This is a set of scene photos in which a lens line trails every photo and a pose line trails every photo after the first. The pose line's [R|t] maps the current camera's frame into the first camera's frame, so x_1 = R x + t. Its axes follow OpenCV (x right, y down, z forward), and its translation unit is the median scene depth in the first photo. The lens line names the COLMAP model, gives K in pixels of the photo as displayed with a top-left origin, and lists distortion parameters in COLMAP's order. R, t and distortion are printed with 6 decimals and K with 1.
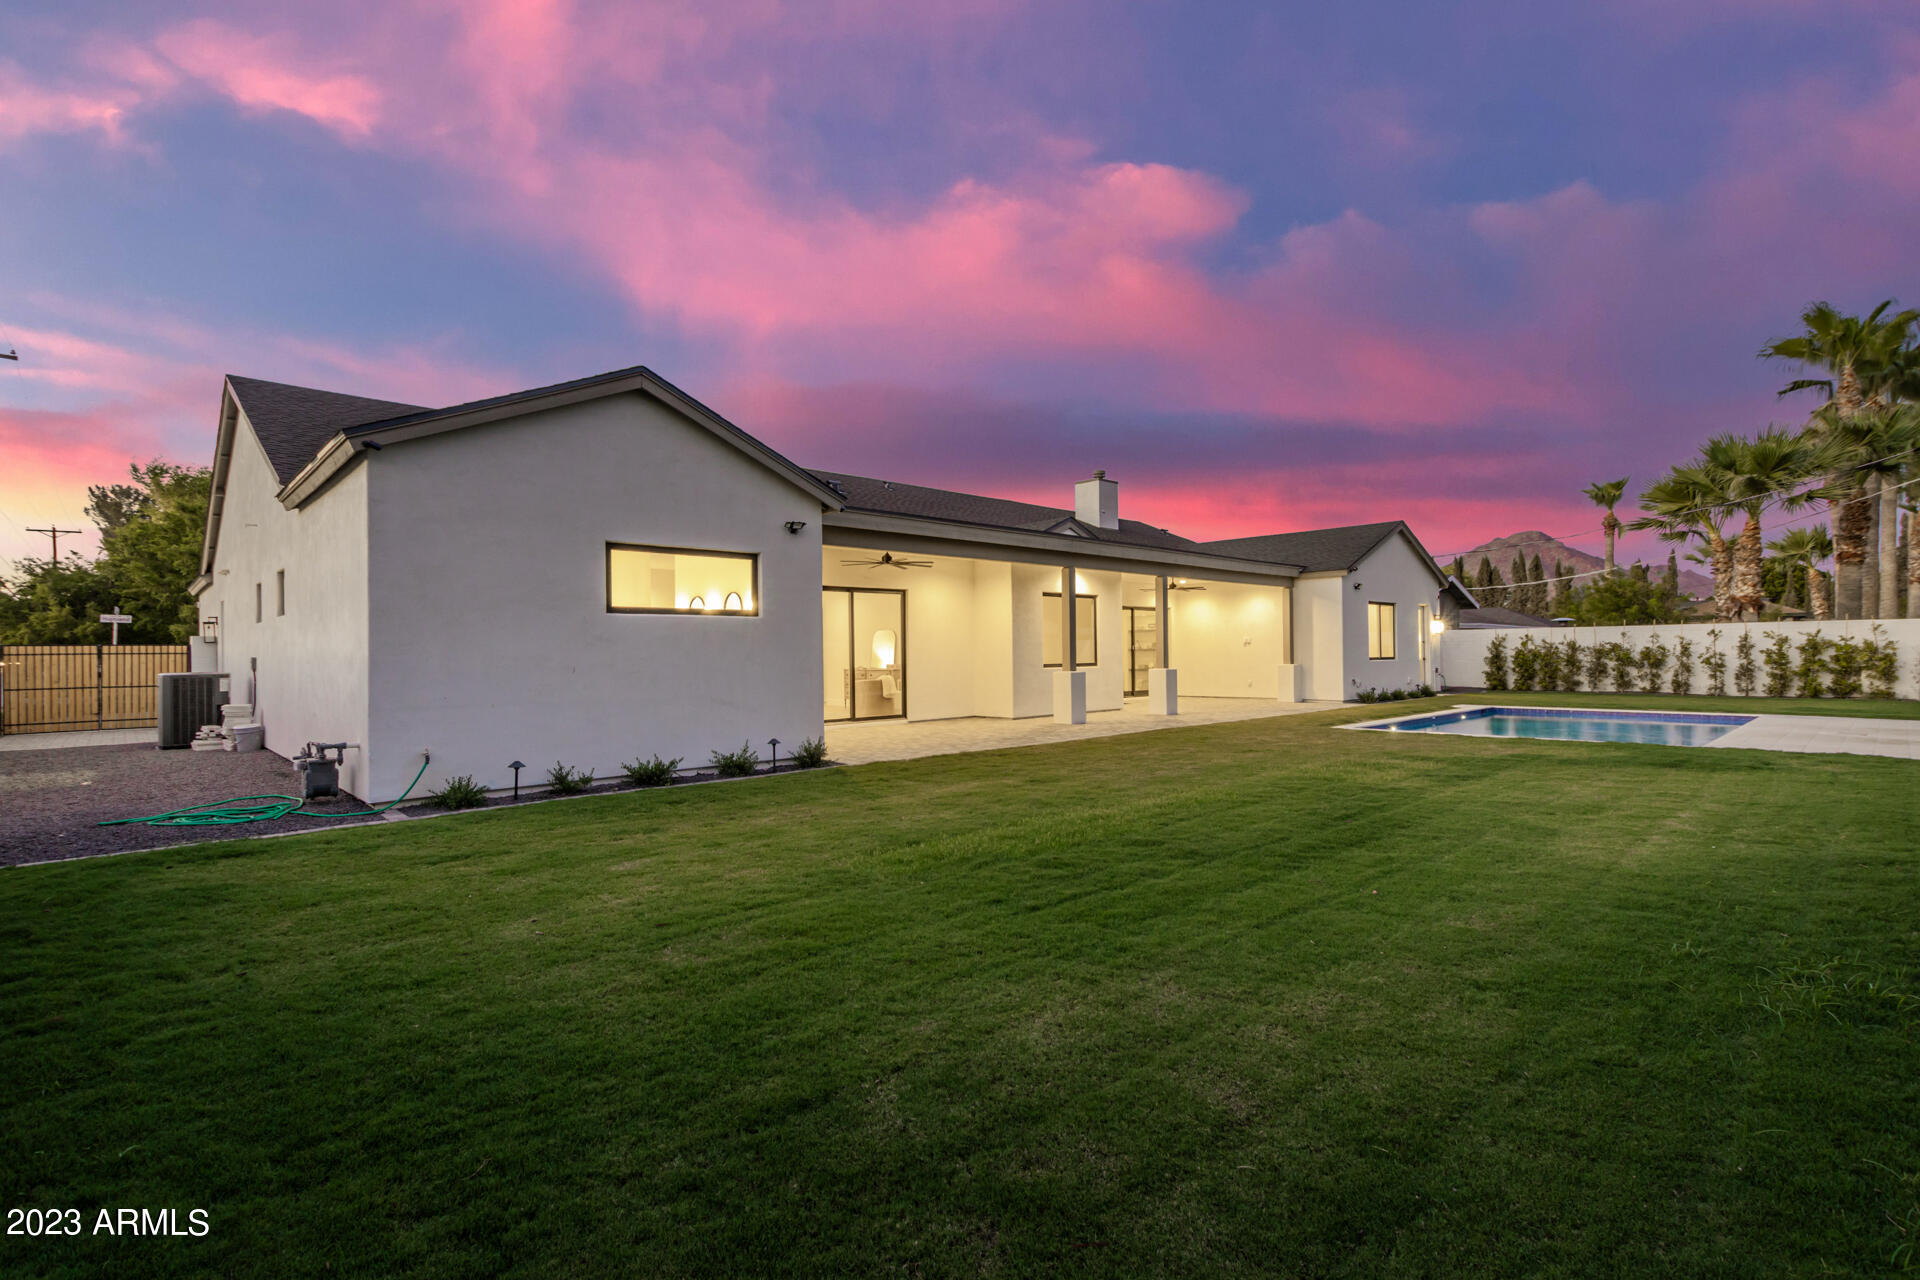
lens RADIAL K [[881.9, 0, 960.3], [0, 881.9, 651.3], [0, 0, 1]] dist [-0.000159, 0.000188]
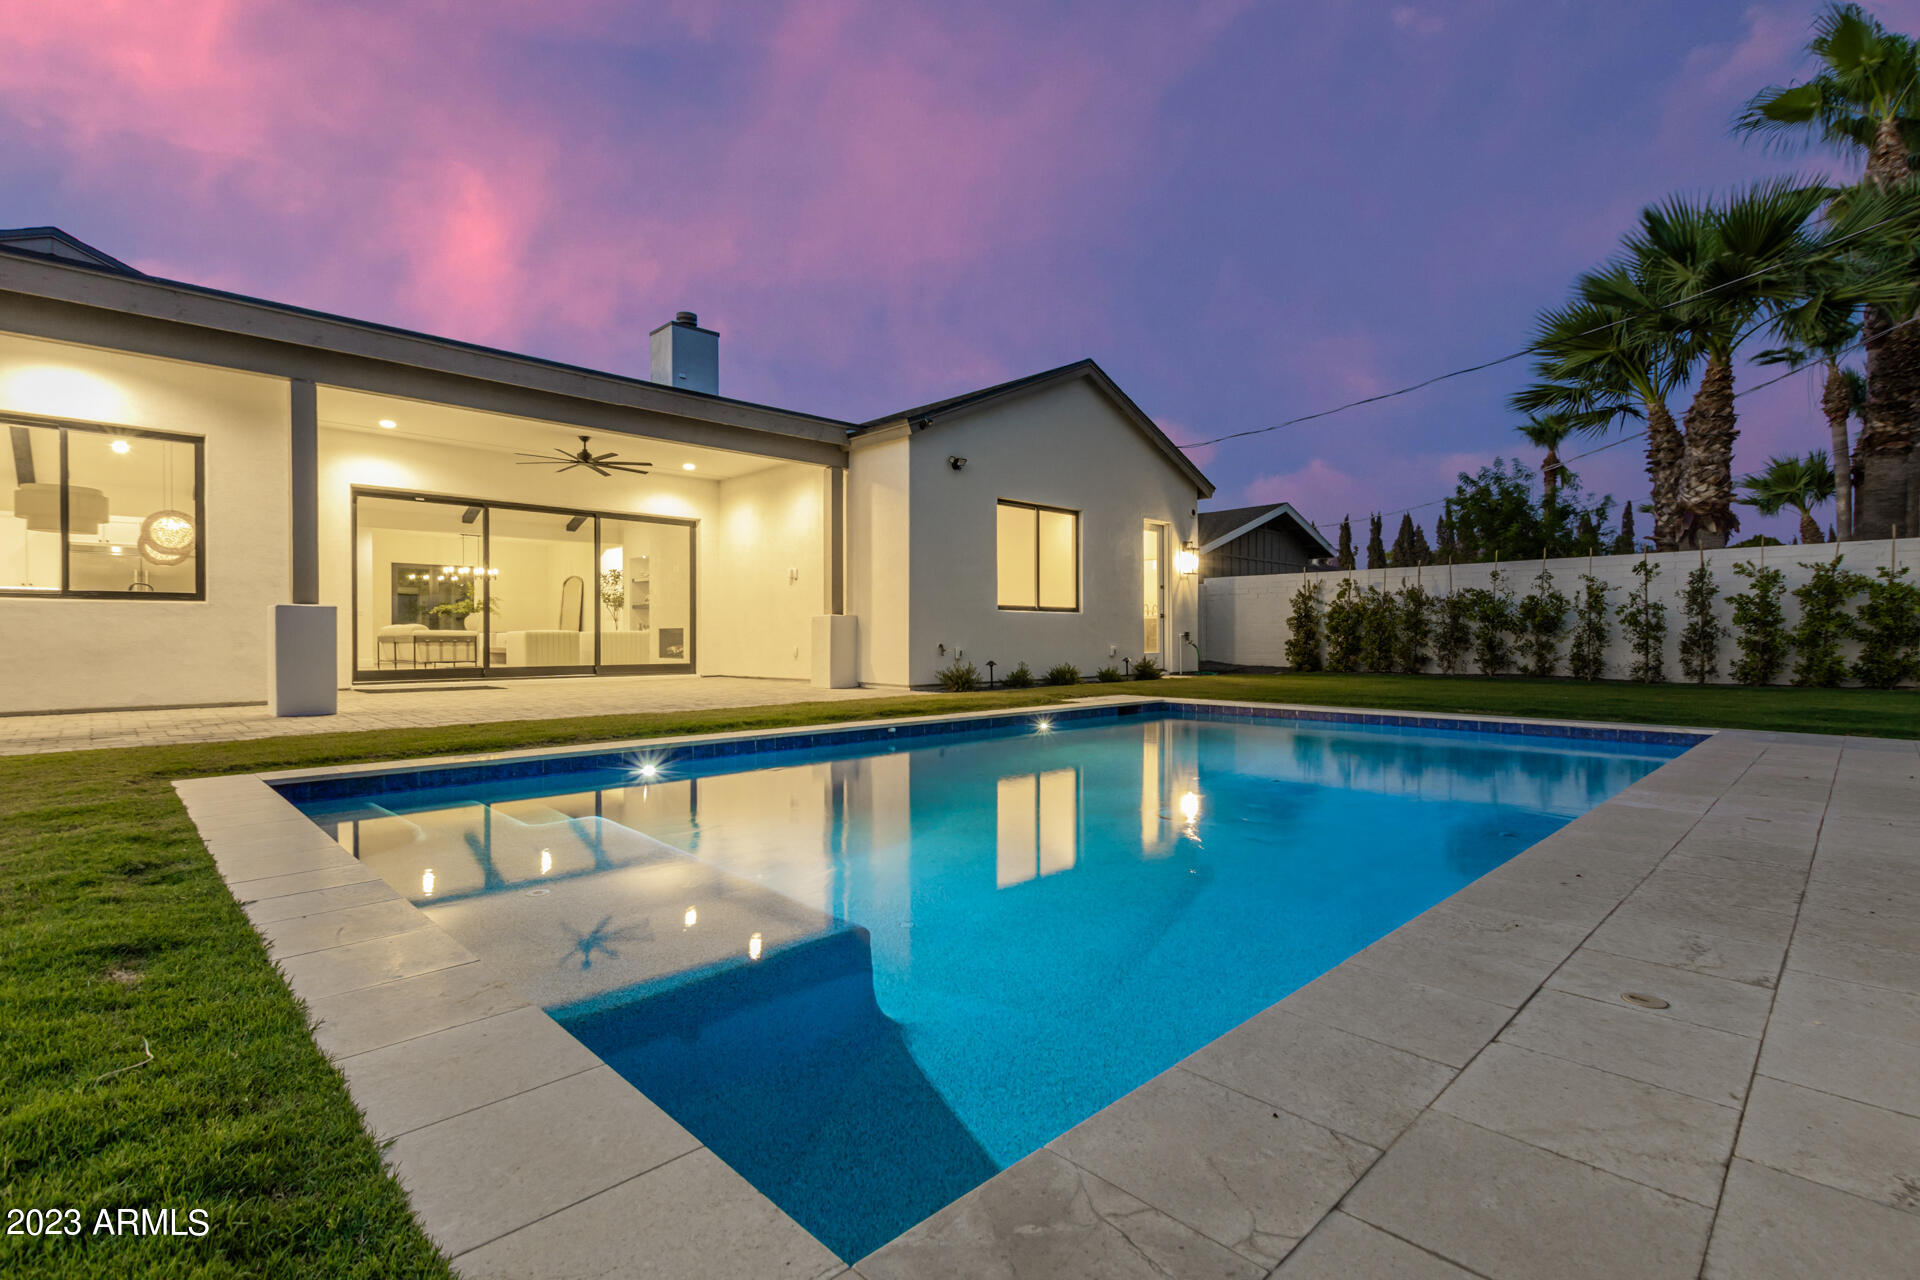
lens RADIAL K [[879.3, 0, 961.7], [0, 879.3, 646.4], [0, 0, 1]] dist [0.002206, 0.000162]
pose [[0.999868, 0.008147, 0.014064, 0.415042], [-0.008342, 0.999869, 0.013863, 0.023557], [-0.013949, -0.013978, 0.999805, 0.449503]]
